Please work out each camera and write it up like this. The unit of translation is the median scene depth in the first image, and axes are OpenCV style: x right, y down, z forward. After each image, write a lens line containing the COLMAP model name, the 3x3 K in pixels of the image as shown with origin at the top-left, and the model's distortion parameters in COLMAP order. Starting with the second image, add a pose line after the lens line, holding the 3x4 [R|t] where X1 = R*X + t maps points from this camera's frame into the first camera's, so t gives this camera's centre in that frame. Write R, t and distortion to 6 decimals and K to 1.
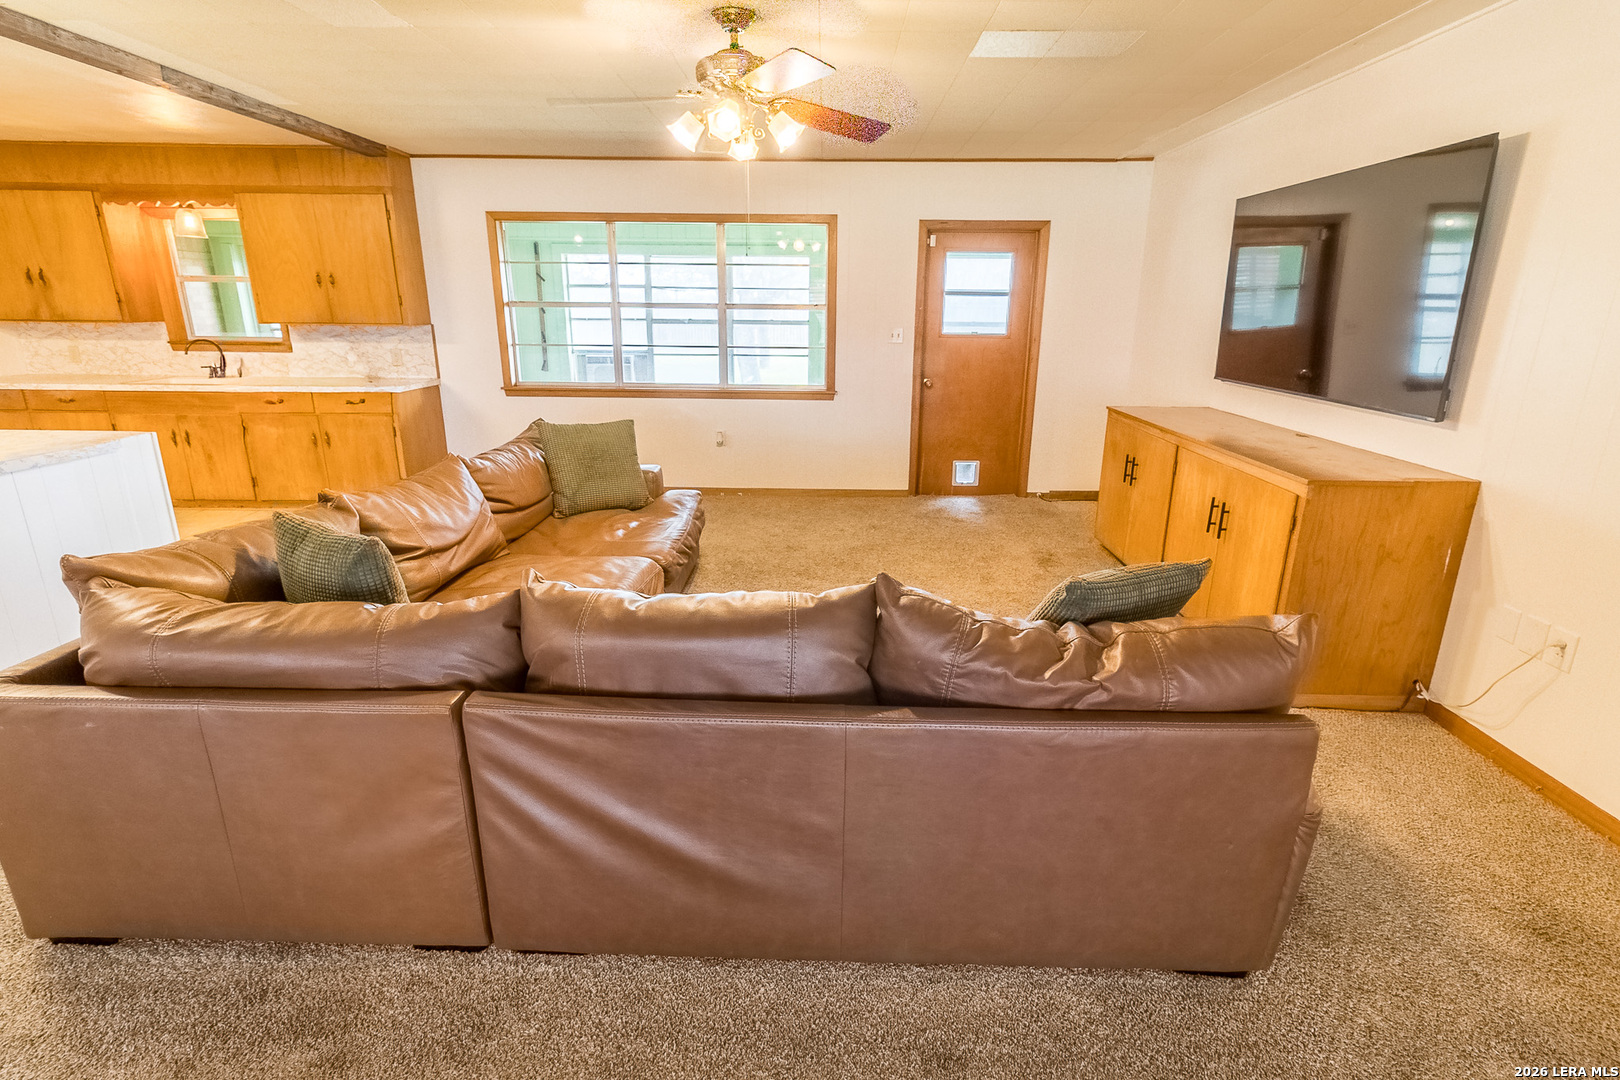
lens RADIAL K [[757.2, 0, 839.1], [0, 757.2, 529.9], [0, 0, 1]] dist [-0.002498, 0.002762]
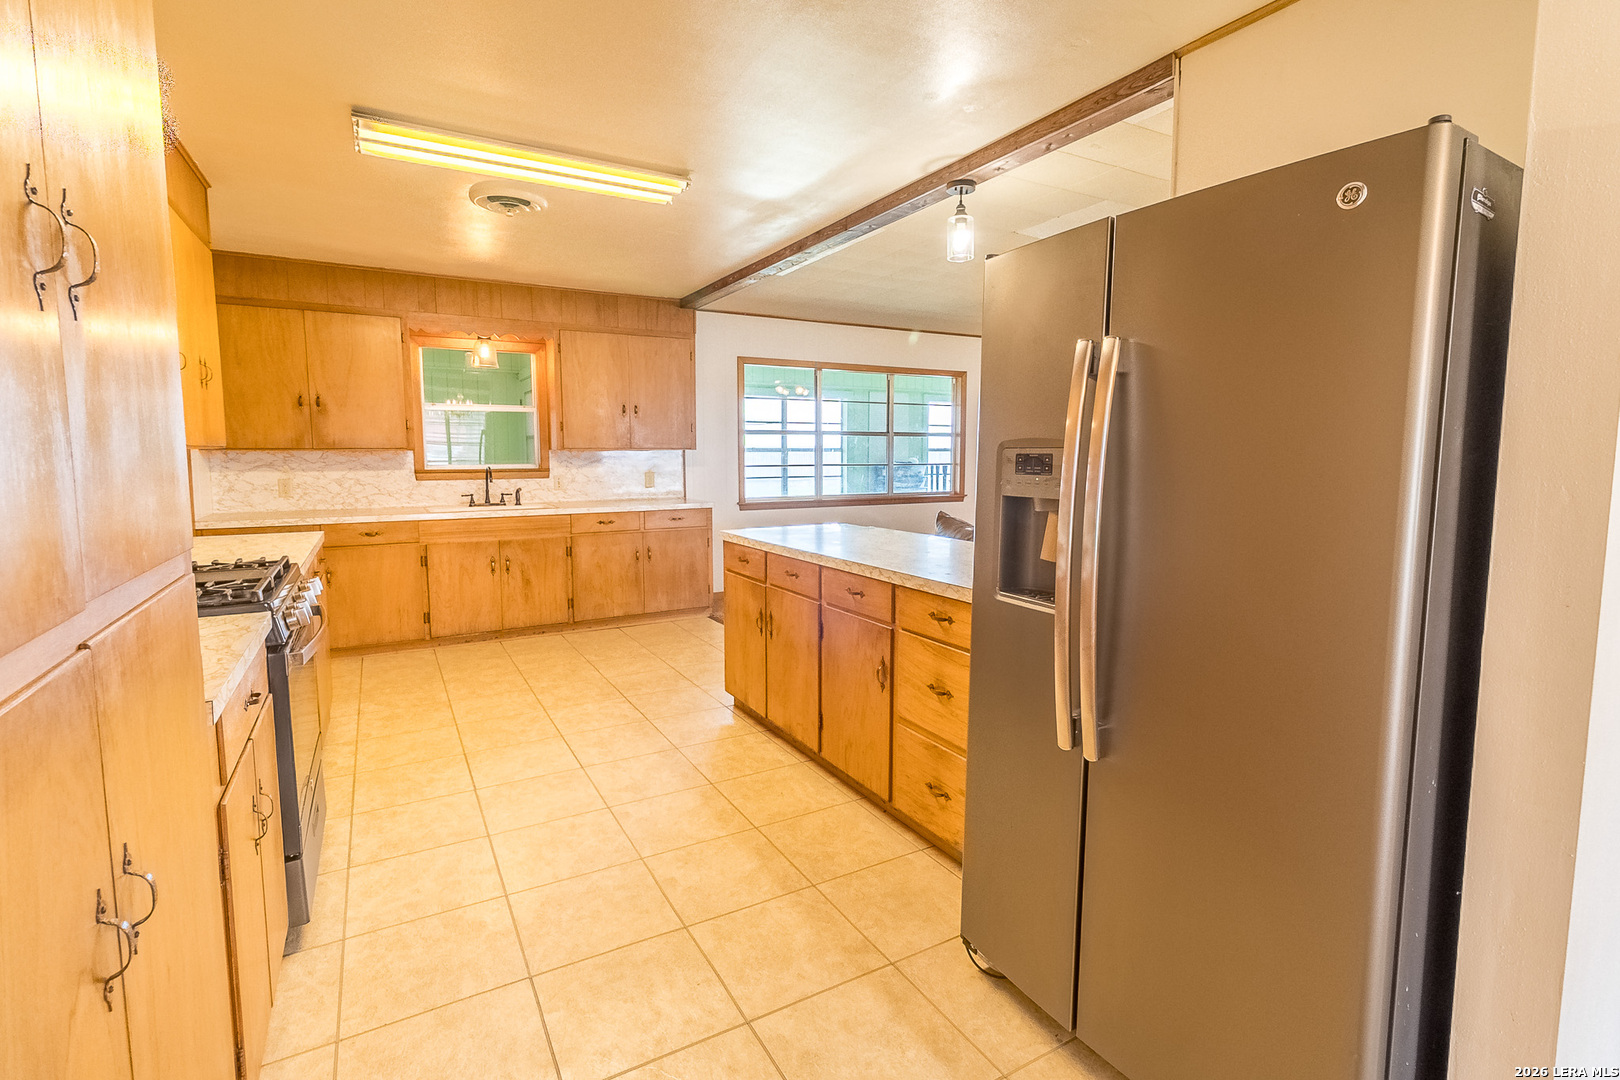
lens RADIAL K [[757.2, 0, 819.6], [0, 757.2, 545.0], [0, 0, 1]] dist [-0.002498, 0.002762]
pose [[0.866376, -0.073337, 0.493978, -0.934480], [0.149578, 0.981854, -0.116572, 0.025542], [-0.476465, 0.174883, 0.861624, -0.028537]]
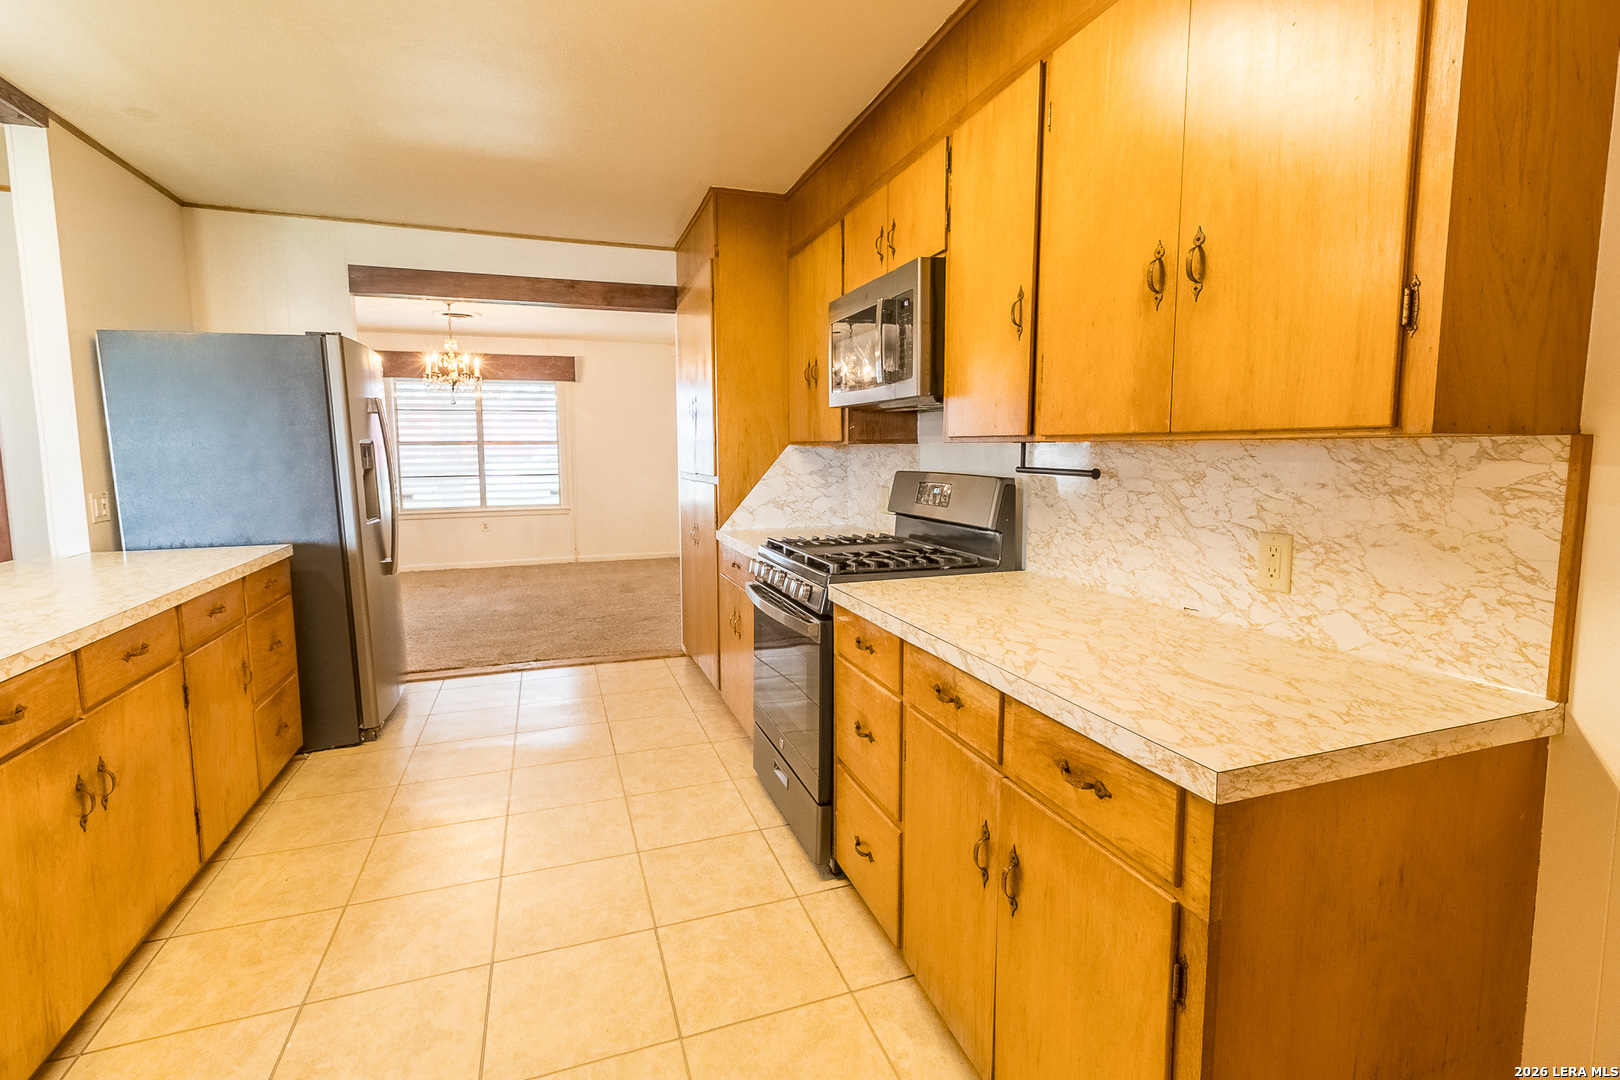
lens RADIAL K [[757.2, 0, 816.8], [0, 757.2, 524.2], [0, 0, 1]] dist [-0.002498, 0.002762]
pose [[-0.941461, 0.025008, -0.336193, -0.850126], [-0.103133, 0.928068, 0.357845, -0.225638], [0.320959, 0.371569, -0.871161, 0.836855]]
